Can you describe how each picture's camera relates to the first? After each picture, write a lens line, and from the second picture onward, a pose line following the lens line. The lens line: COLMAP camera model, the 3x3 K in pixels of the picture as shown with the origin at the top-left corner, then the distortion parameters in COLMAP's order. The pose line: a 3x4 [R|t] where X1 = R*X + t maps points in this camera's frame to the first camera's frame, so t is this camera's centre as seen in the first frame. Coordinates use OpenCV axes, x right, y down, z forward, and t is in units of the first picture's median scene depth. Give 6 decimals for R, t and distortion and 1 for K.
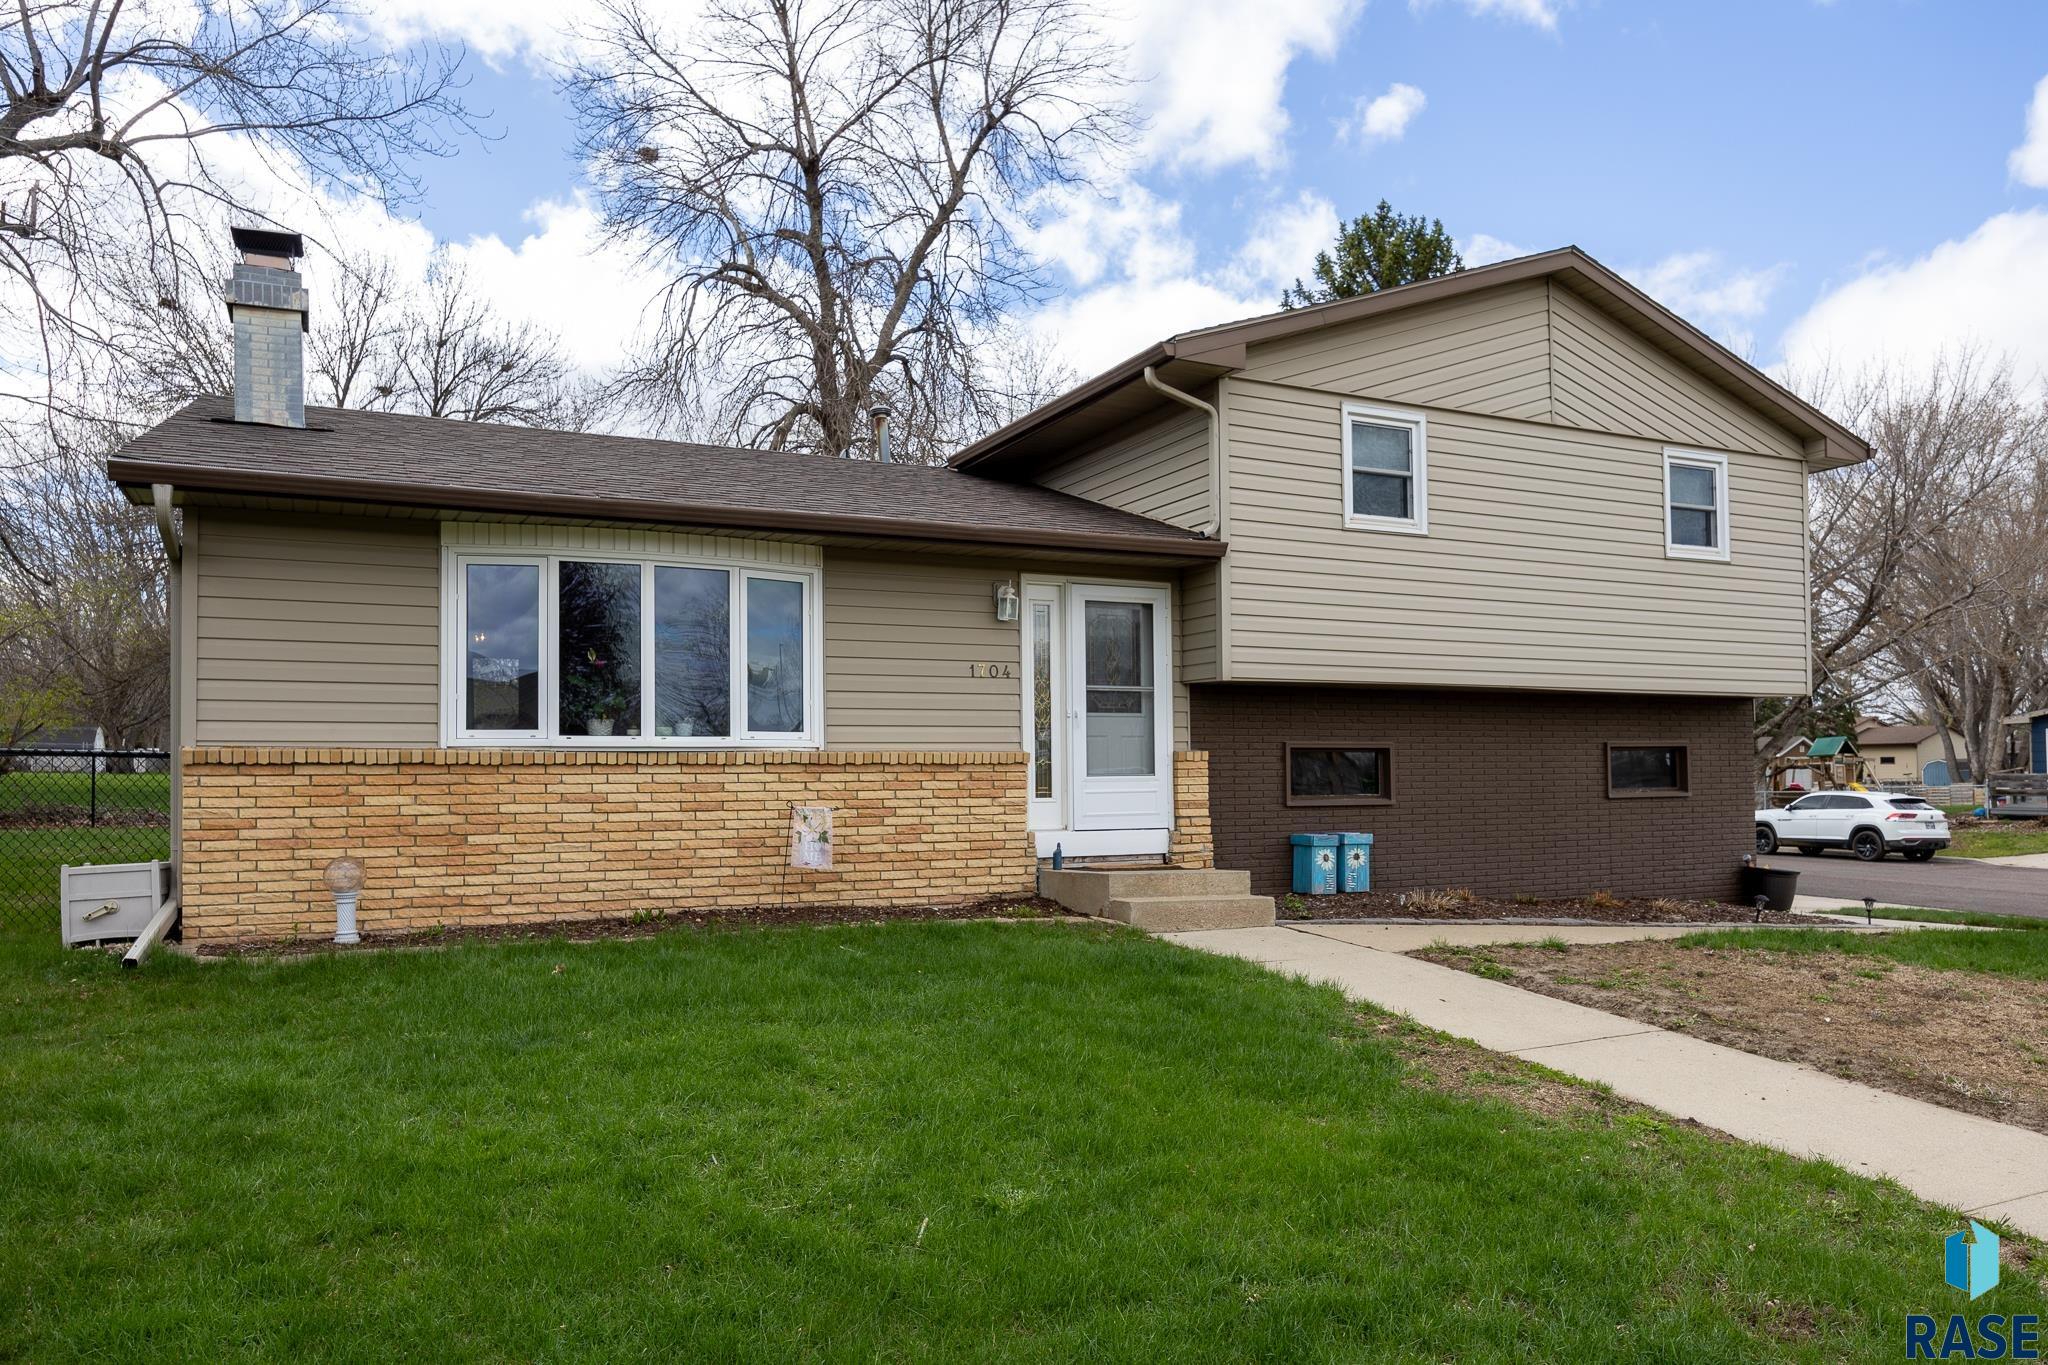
lens RADIAL K [[1406.9, 0, 1024.0], [0, 1406.9, 738.1], [0, 0, 1]] dist [0.002840, 0.001804]
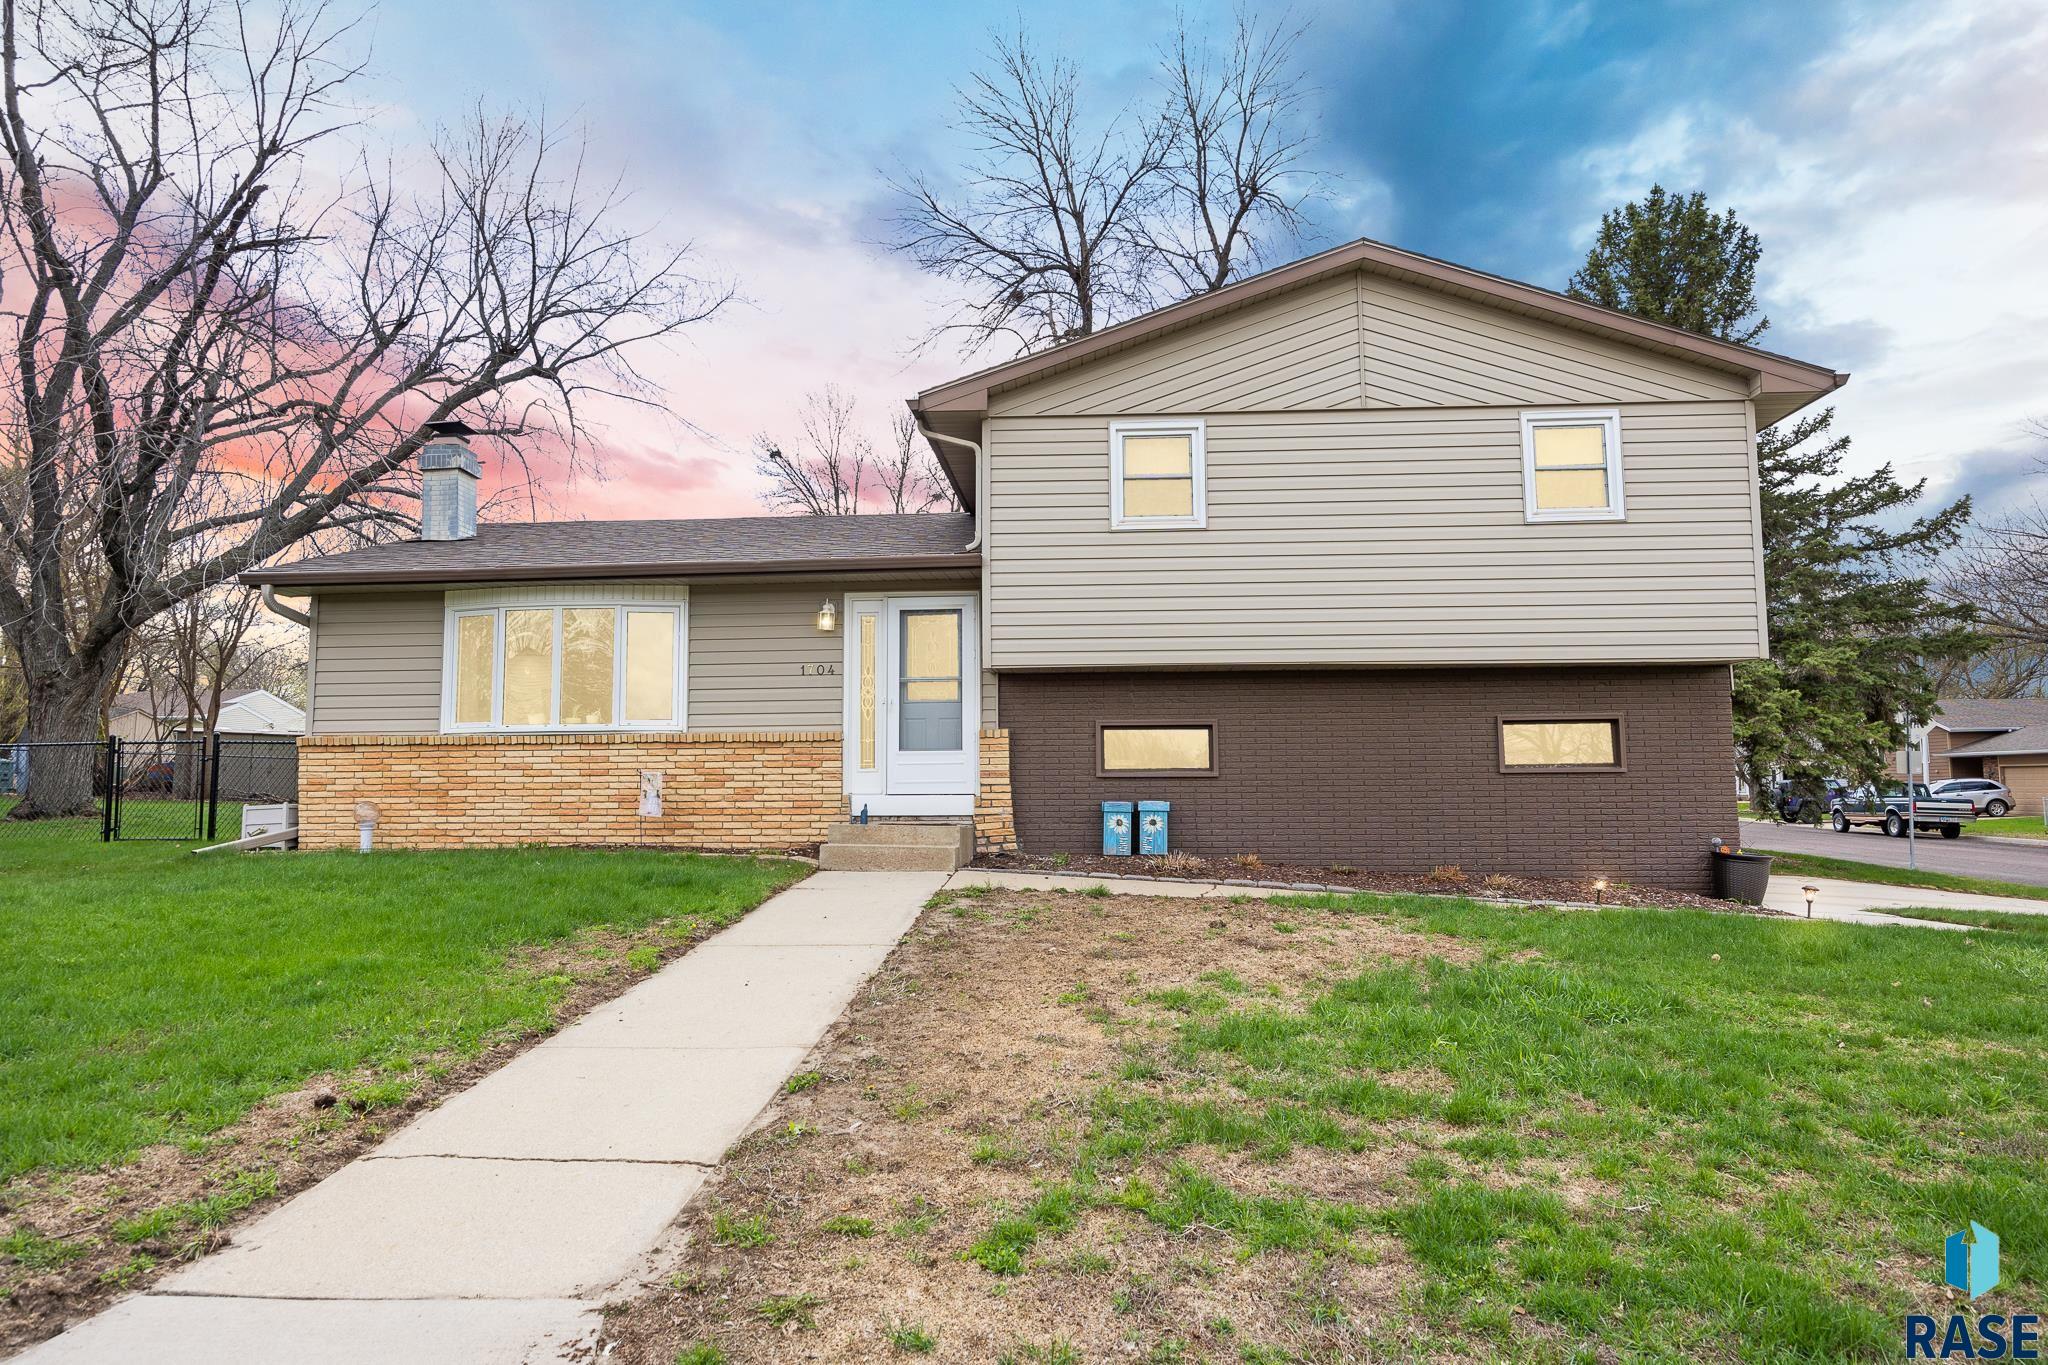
lens RADIAL K [[1227.5, 0, 1024.0], [0, 1227.5, 682.5], [0, 0, 1]] dist [0.004073, 0.001482]
pose [[0.865671, -0.043192, -0.498747, 0.698650], [0.013752, 0.997947, -0.062552, 0.036847], [0.500425, 0.047291, 0.864487, 0.118195]]
